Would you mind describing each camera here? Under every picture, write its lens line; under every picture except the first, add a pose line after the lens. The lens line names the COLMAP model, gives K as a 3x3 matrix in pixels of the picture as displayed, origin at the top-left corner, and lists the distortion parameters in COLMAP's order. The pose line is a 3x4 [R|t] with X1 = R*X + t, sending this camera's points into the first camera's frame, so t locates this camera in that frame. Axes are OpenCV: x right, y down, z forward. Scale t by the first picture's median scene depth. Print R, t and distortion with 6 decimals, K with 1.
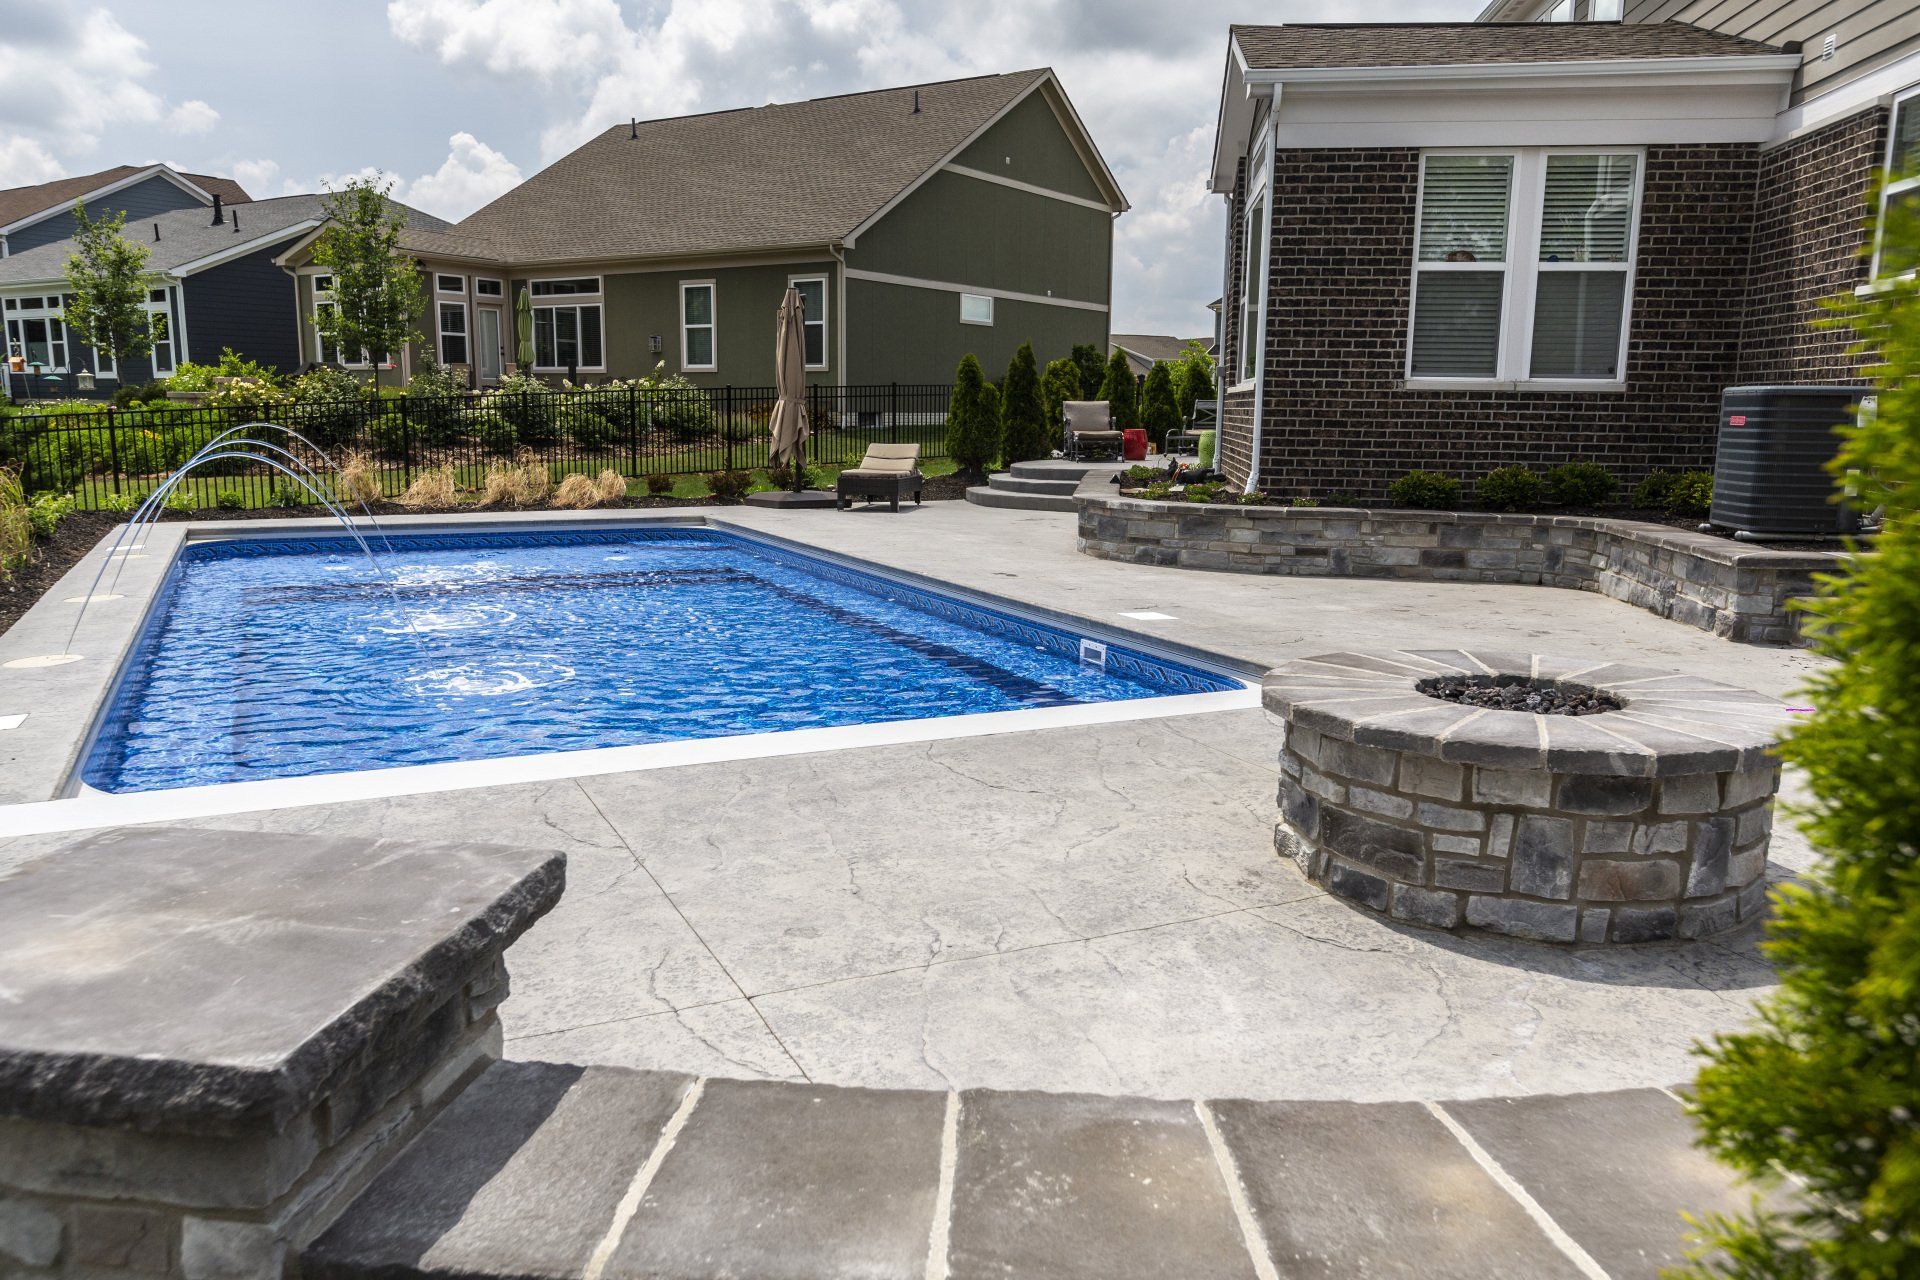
lens RADIAL K [[1490.7, 0, 966.0], [0, 1490.7, 661.0], [0, 0, 1]] dist [-0.011698, 0.003961]
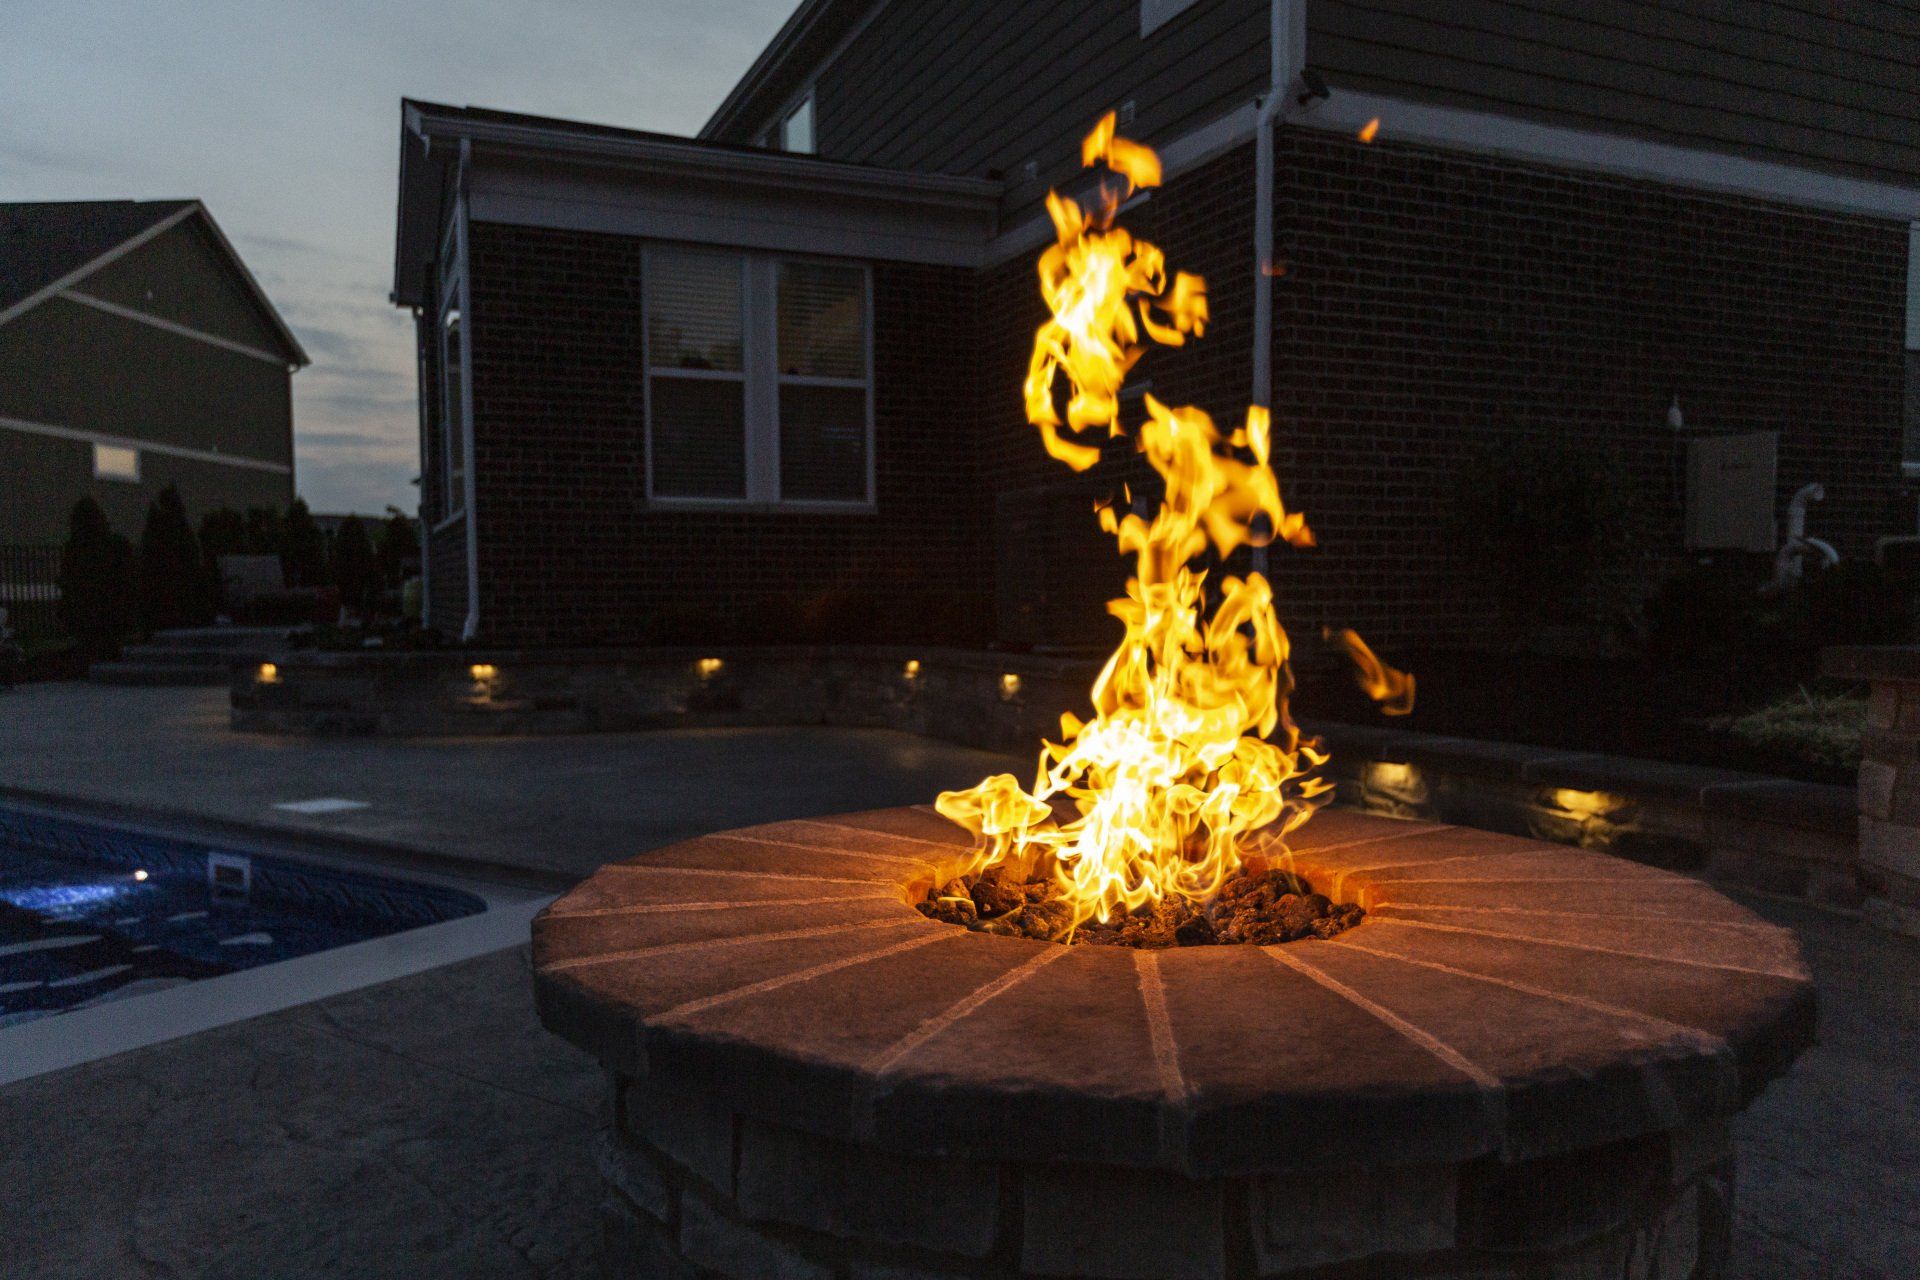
lens RADIAL K [[1490.7, 0, 966.0], [0, 1490.7, 661.0], [0, 0, 1]] dist [-0.011698, 0.003961]
pose [[0.872252, -0.053630, 0.486108, 0.034716], [0.109270, 0.990213, -0.086825, -0.003415], [-0.476694, 0.128850, 0.869575, 0.182964]]
